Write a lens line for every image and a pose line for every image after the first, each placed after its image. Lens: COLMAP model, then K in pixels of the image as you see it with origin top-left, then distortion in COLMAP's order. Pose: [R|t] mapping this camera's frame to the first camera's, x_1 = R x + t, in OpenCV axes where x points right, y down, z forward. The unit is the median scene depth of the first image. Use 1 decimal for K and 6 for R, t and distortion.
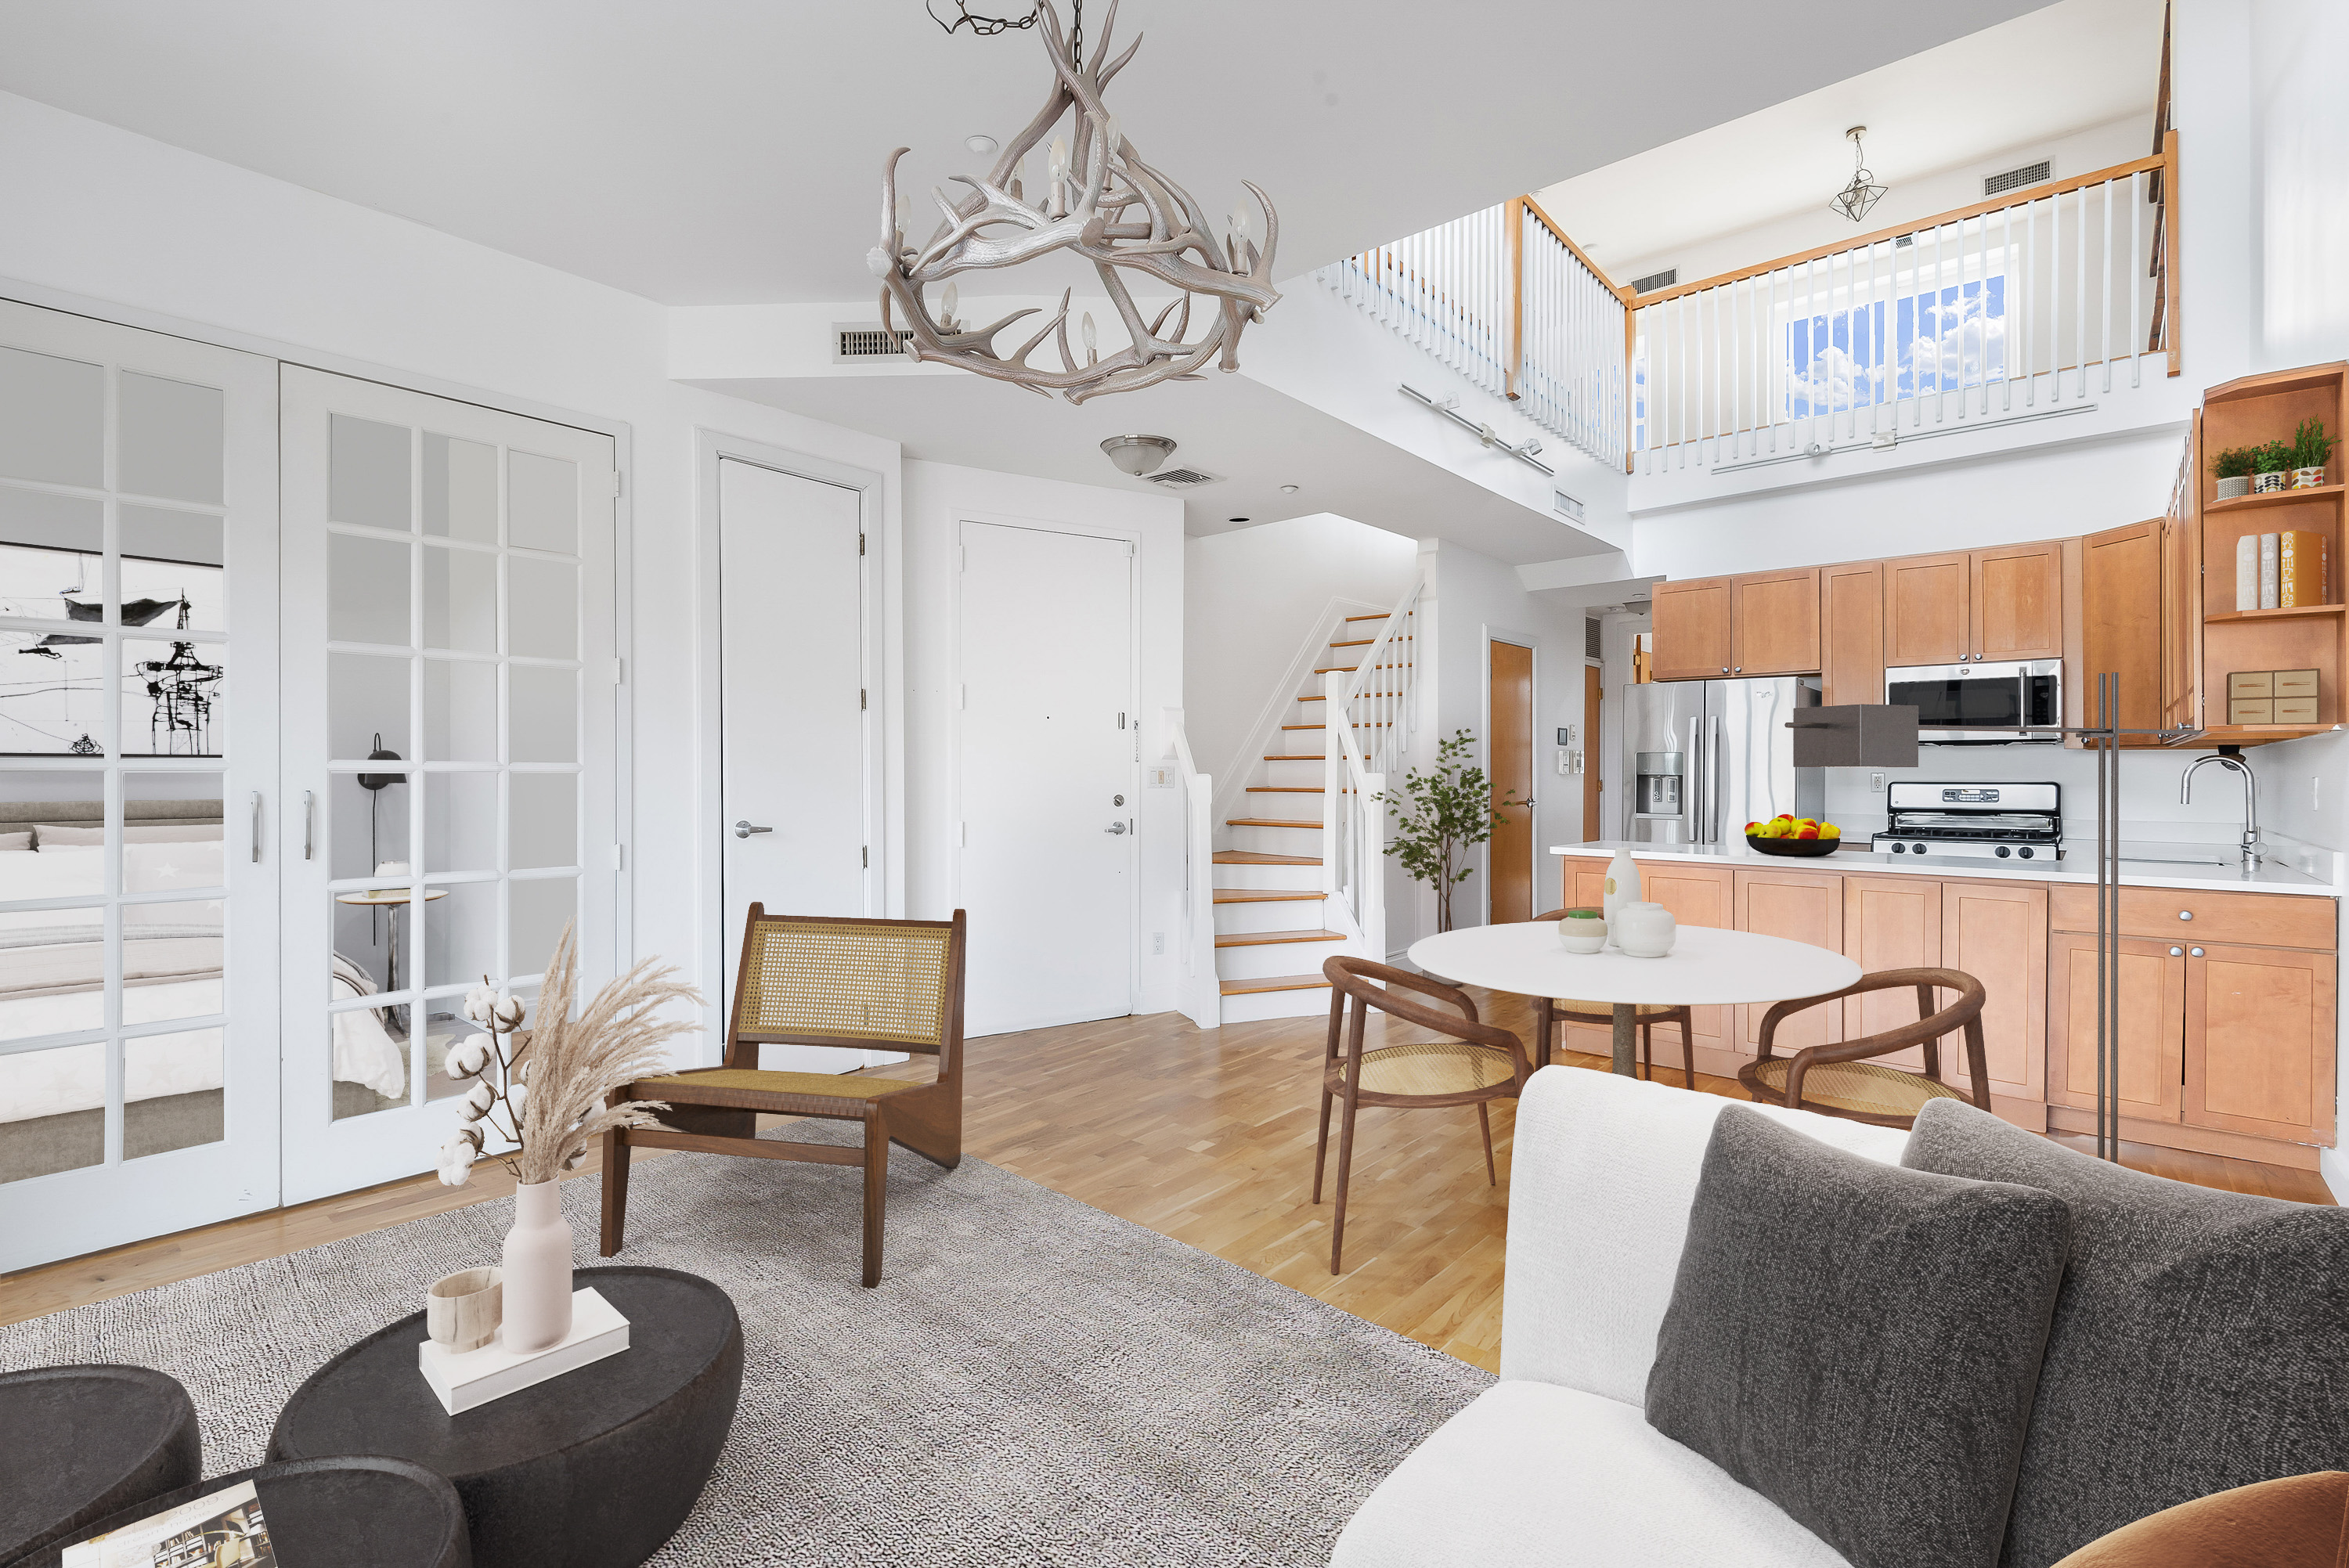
lens RADIAL K [[1084.6, 0, 1174.5], [0, 1084.6, 784.0], [0, 0, 1]] dist [-0.000435, -0.000201]
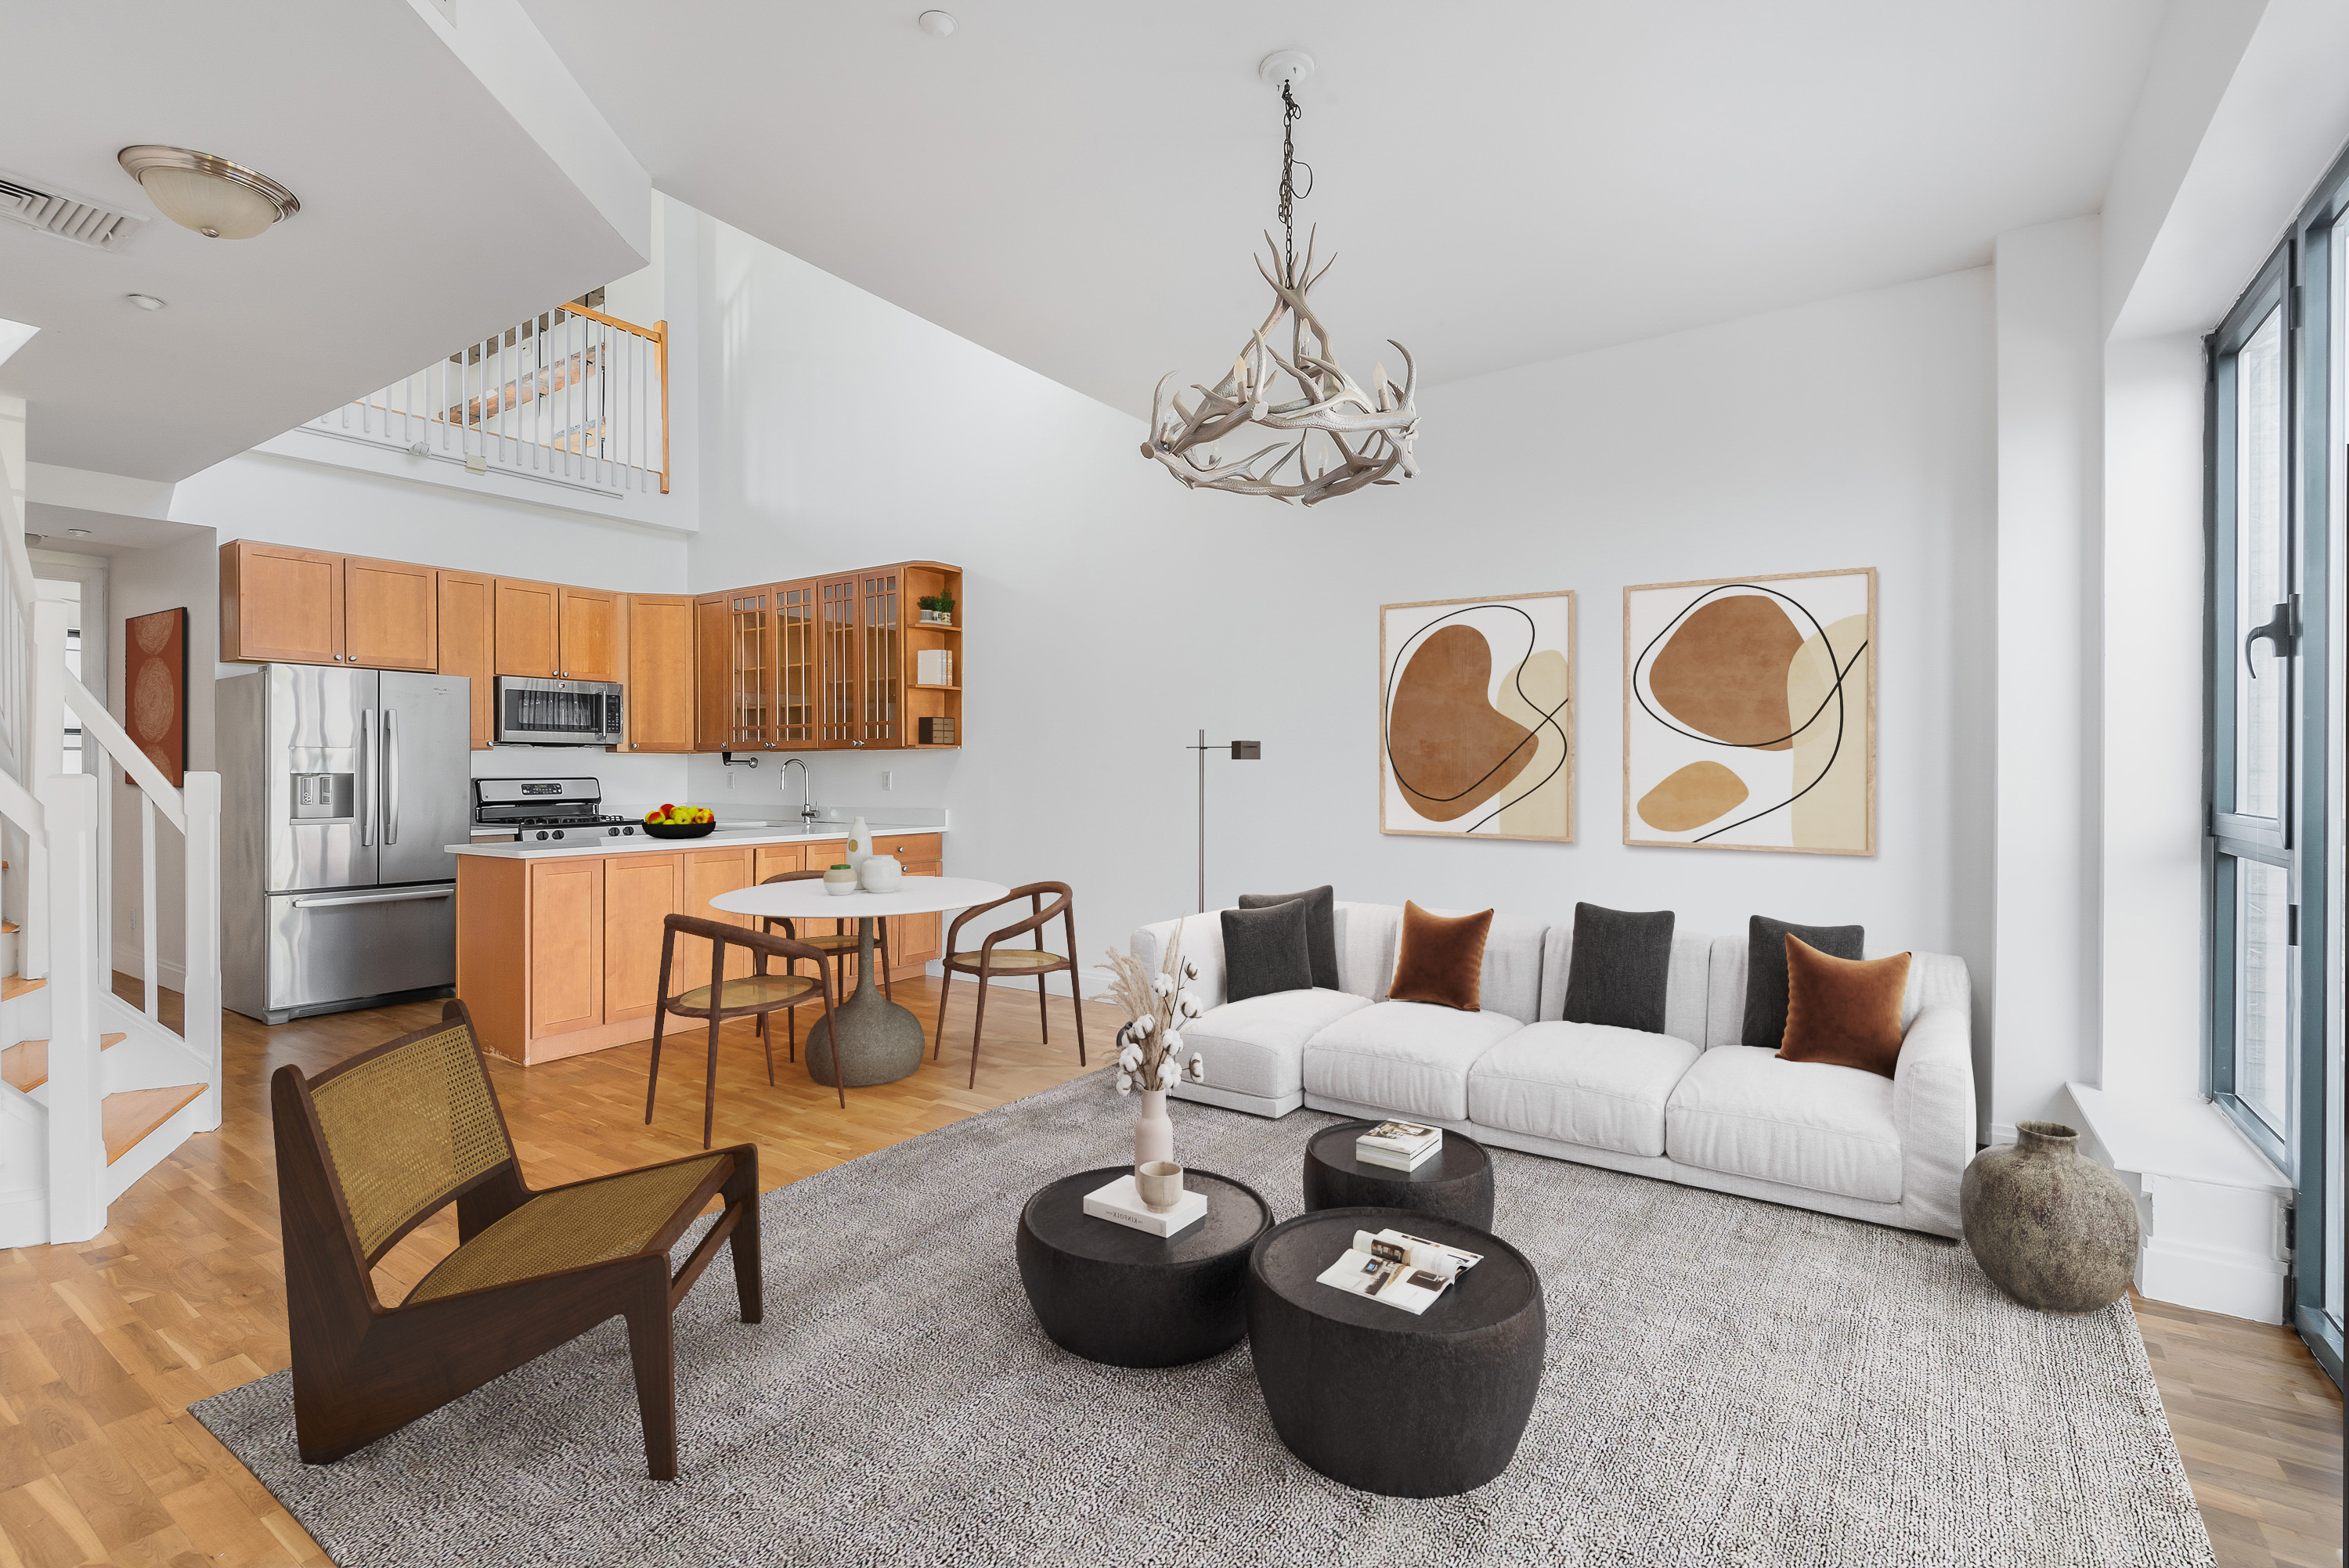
lens RADIAL K [[1084.6, 0, 1174.5], [0, 1084.6, 784.0], [0, 0, 1]] dist [-0.000435, -0.000201]
pose [[-0.112356, -0.013724, 0.993573, -1.010651], [0.001232, 0.999902, 0.013951, -0.019249], [-0.993667, 0.002792, -0.112328, 0.903859]]
